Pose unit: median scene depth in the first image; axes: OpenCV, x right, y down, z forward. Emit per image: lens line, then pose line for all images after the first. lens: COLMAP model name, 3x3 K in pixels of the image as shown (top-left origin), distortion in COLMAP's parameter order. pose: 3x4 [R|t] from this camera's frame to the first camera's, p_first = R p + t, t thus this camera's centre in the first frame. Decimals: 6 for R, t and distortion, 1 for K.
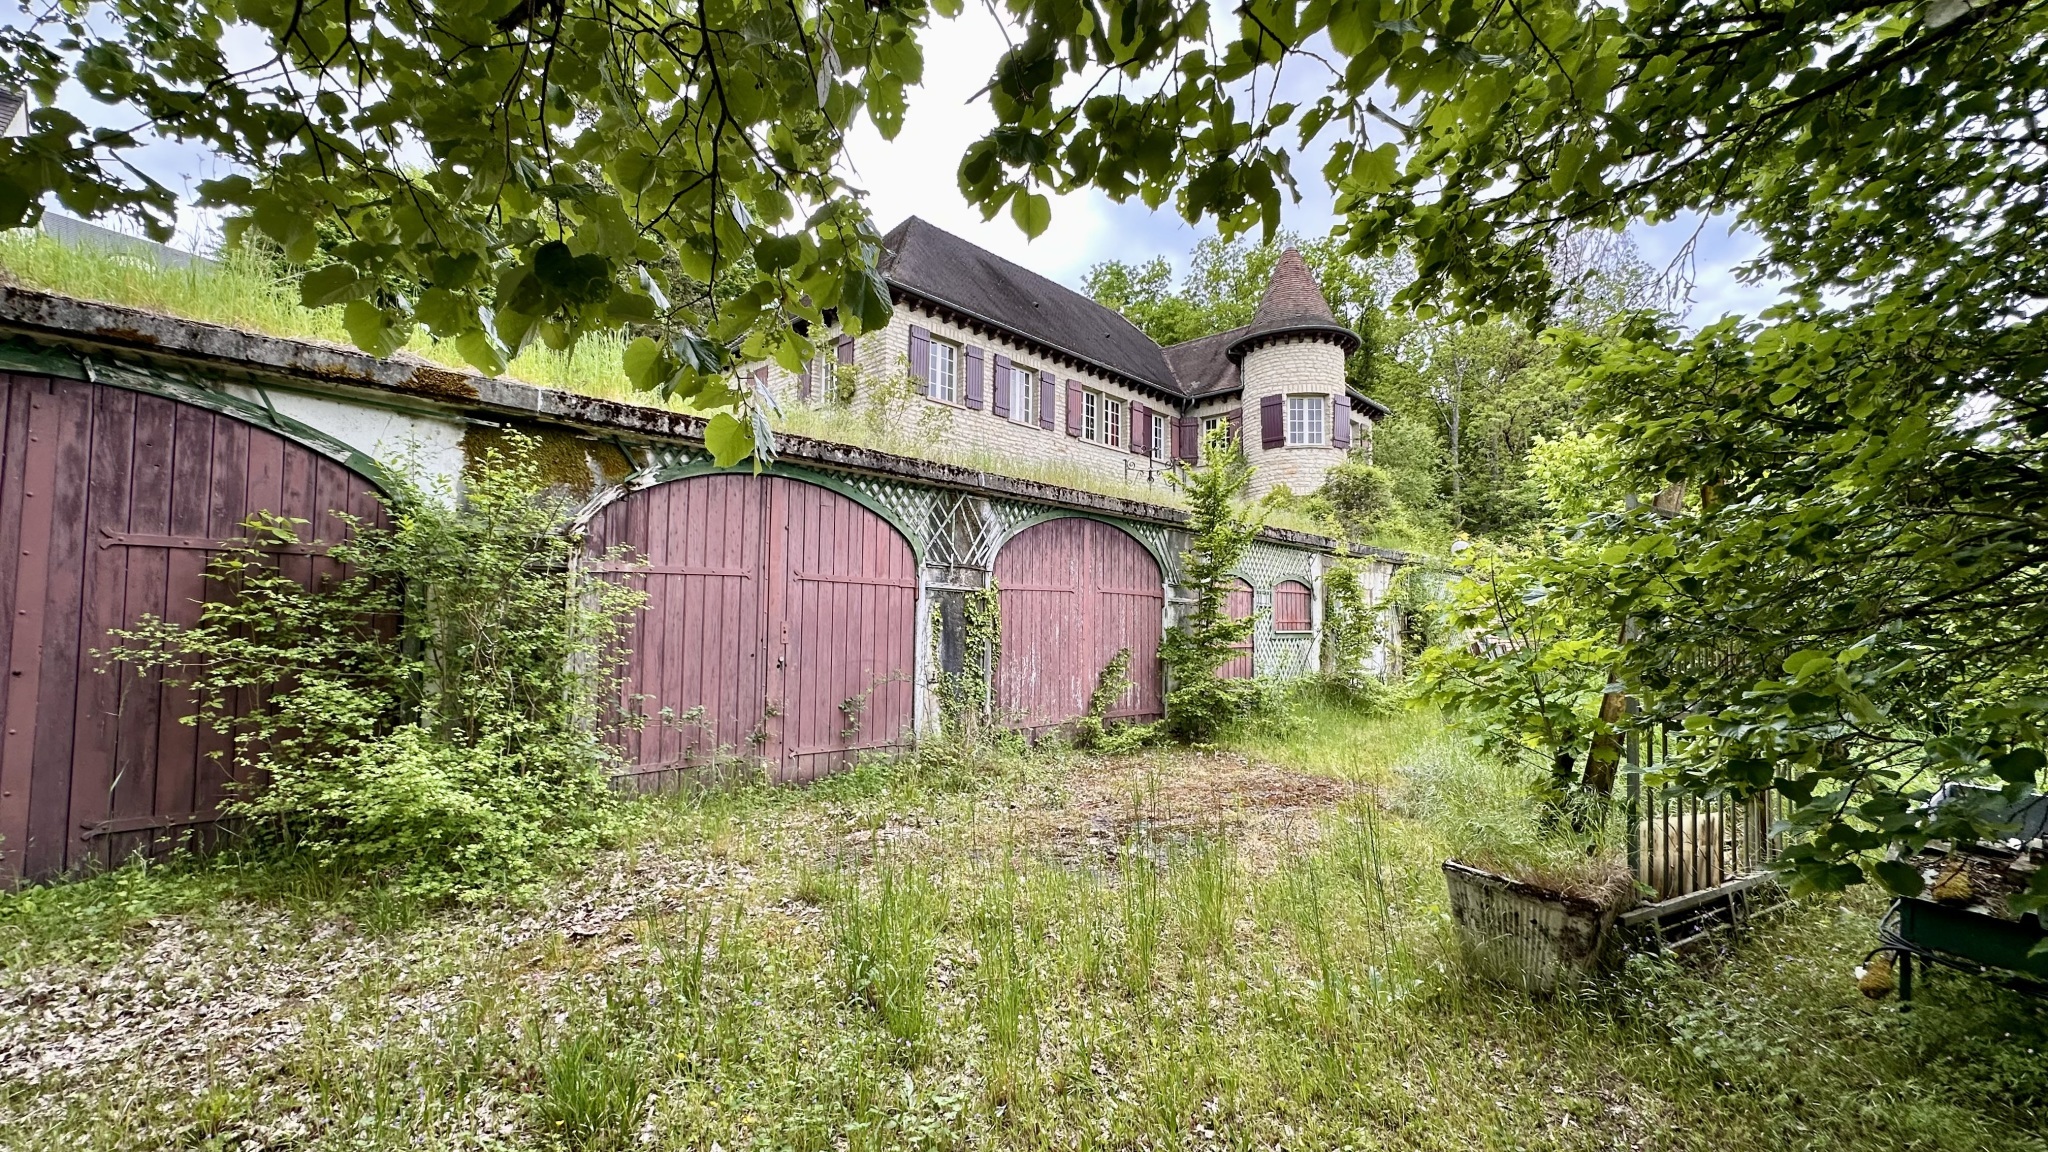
lens RADIAL K [[818.4, 0, 1024.0], [0, 818.4, 576.0], [0, 0, 1]] dist [-0.001591, 0.000038]
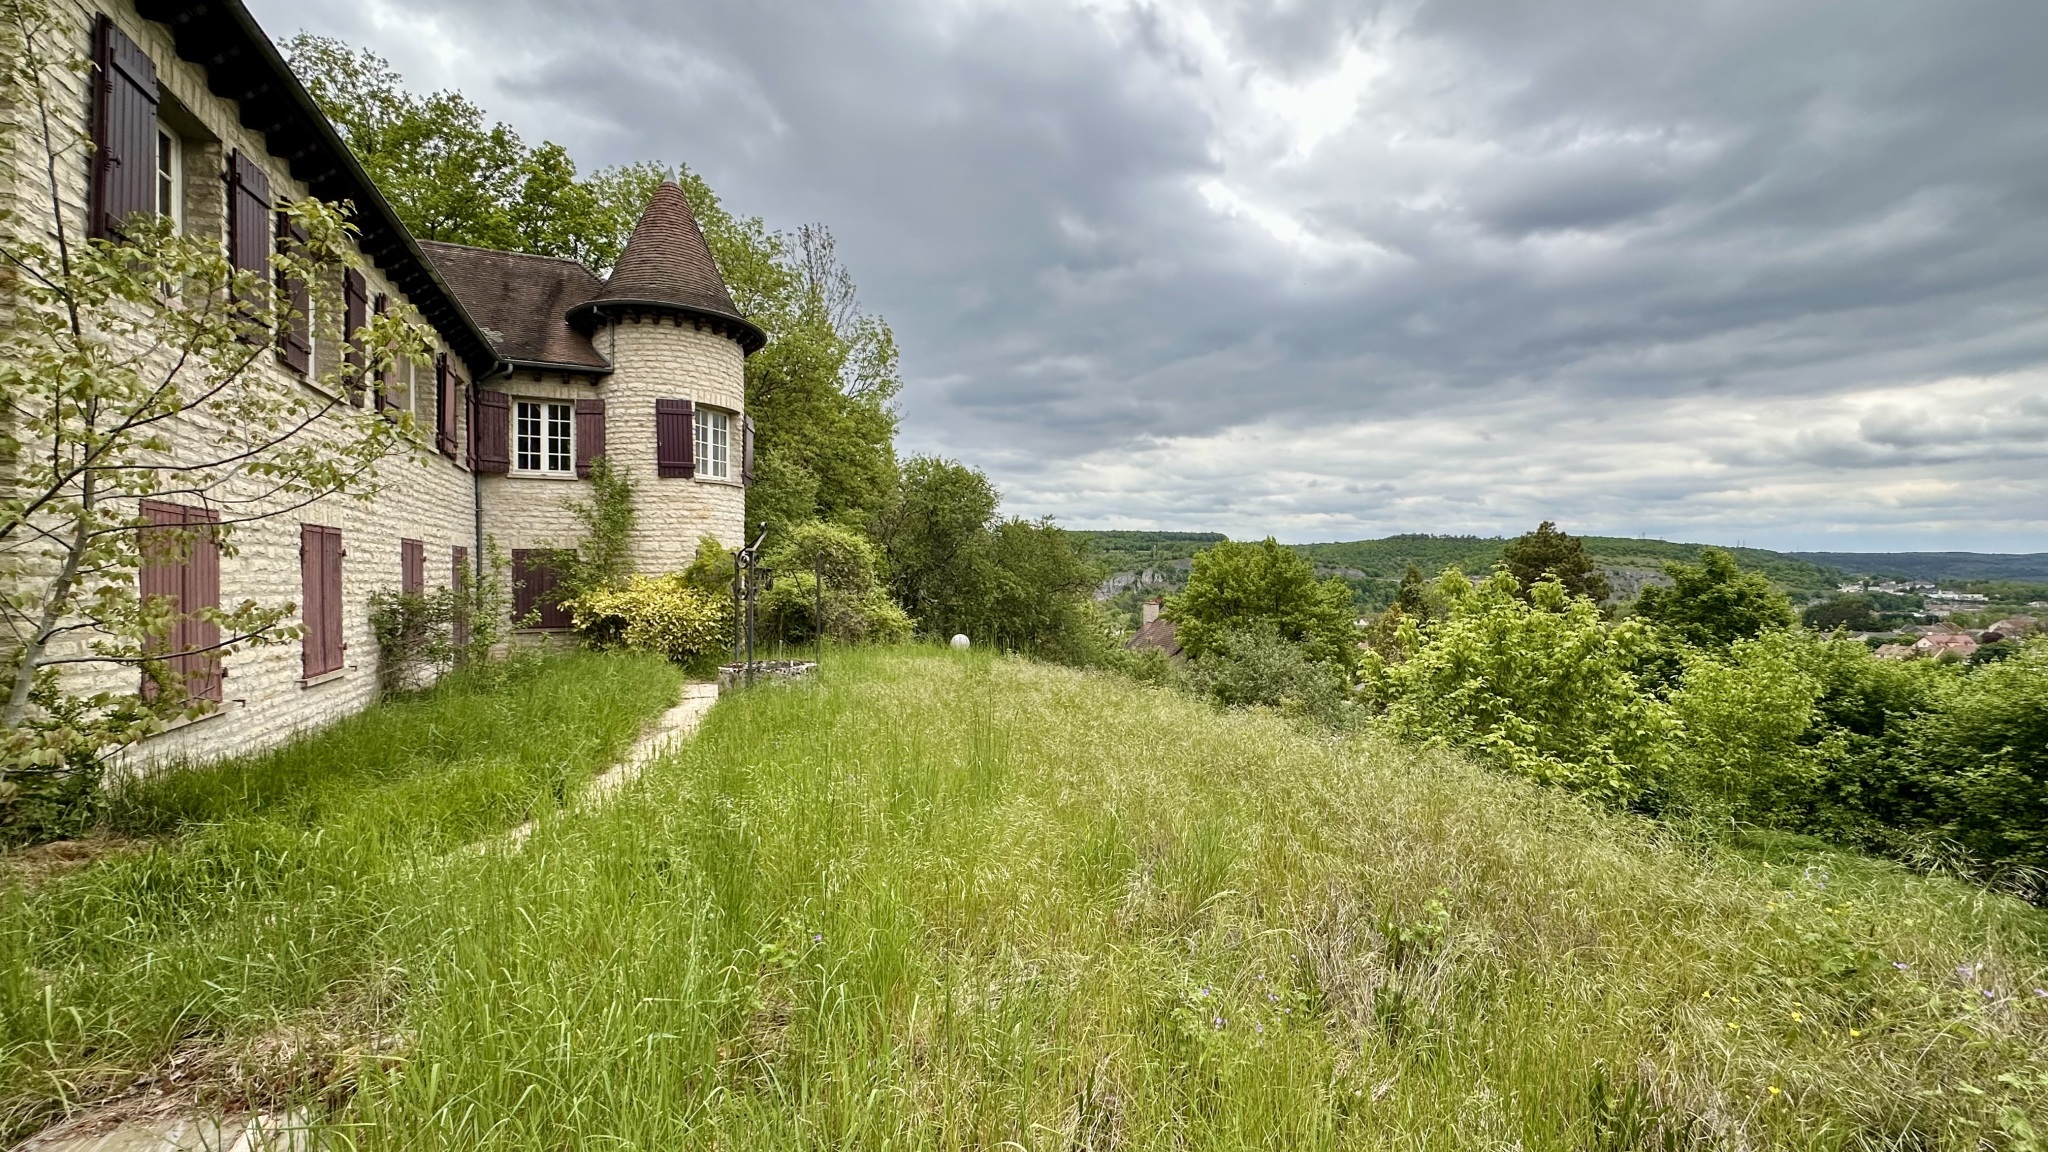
lens RADIAL K [[818.4, 0, 1024.0], [0, 818.4, 576.0], [0, 0, 1]] dist [-0.001591, 0.000038]
pose [[0.390551, -0.009902, 0.920528, -0.214052], [-0.047071, 0.998419, 0.030710, -0.109062], [-0.919377, -0.055324, 0.389468, 0.460270]]
